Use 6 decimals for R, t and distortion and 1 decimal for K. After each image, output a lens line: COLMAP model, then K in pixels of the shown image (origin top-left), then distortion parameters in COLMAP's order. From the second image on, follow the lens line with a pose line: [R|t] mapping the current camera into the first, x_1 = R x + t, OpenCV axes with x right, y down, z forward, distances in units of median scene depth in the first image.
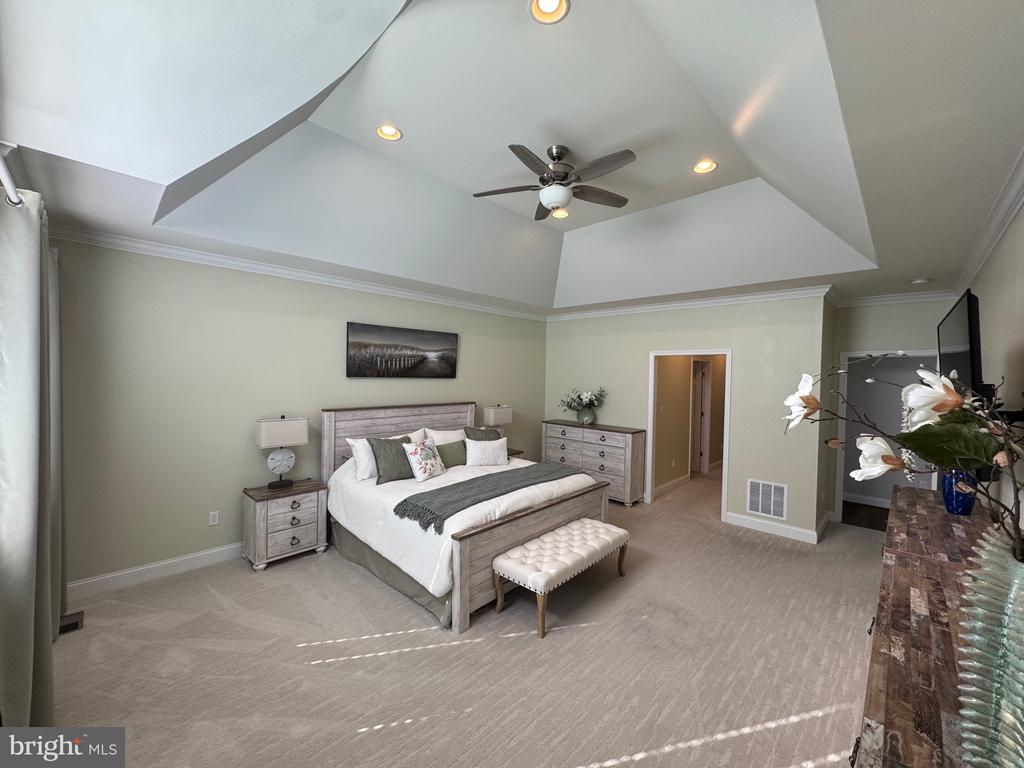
lens RADIAL K [[409.2, 0, 511.7], [0, 409.2, 384.2], [0, 0, 1]] dist [-0.002277, 0.000583]
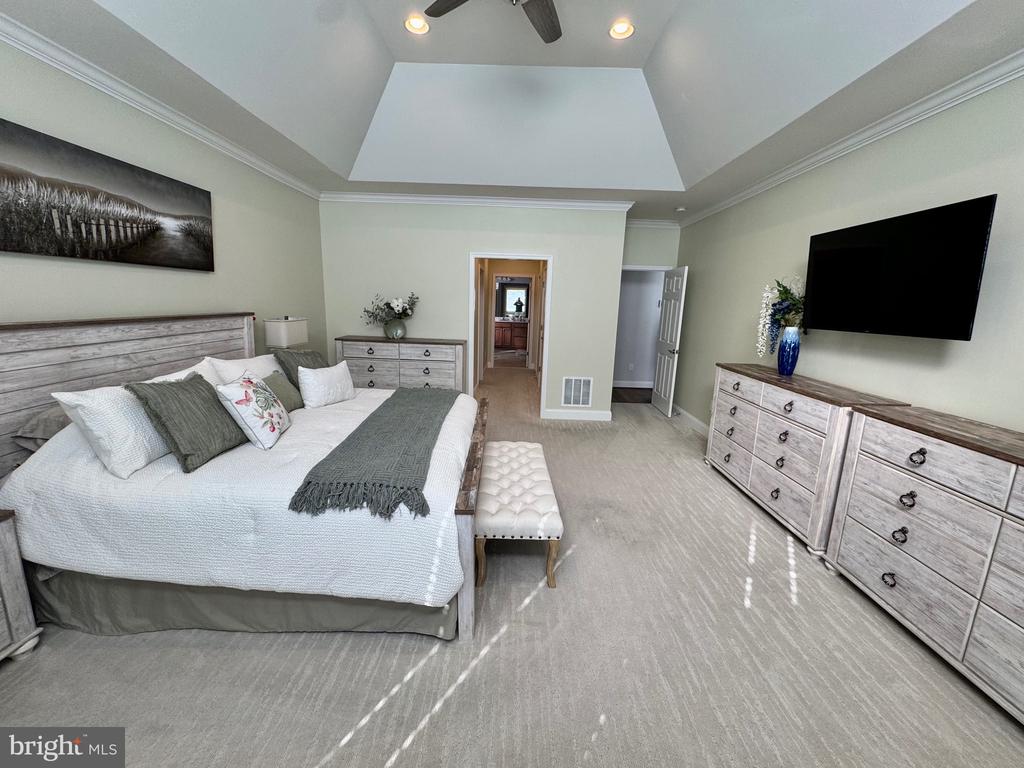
lens RADIAL K [[409.2, 0, 513.9], [0, 409.2, 382.3], [0, 0, 1]] dist [-0.002277, 0.000583]
pose [[0.725992, -0.130427, 0.675221, -0.273204], [-0.002541, 0.981335, 0.192288, 0.030747], [-0.687698, -0.141315, 0.712111, 0.291688]]
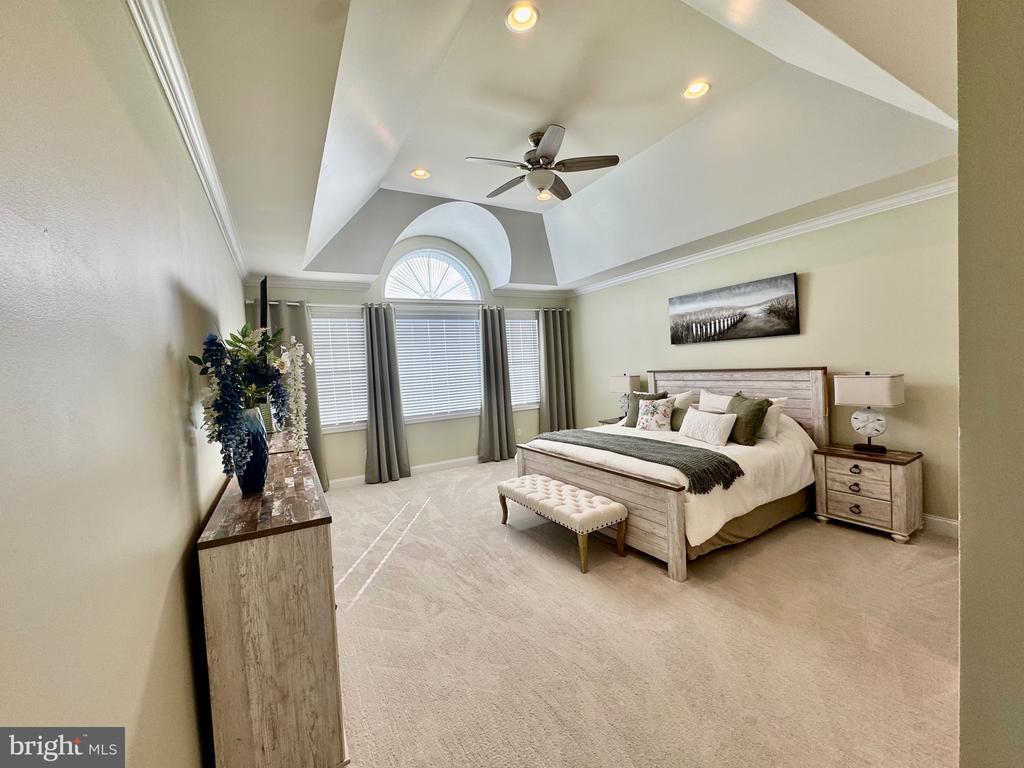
lens RADIAL K [[409.2, 0, 512.8], [0, 409.2, 383.2], [0, 0, 1]] dist [-0.002277, 0.000583]
pose [[-0.287168, 0.038973, -0.957087, 0.804325], [0.027821, 0.999090, 0.032336, 0.039463], [0.957476, -0.017342, -0.287991, 0.813318]]
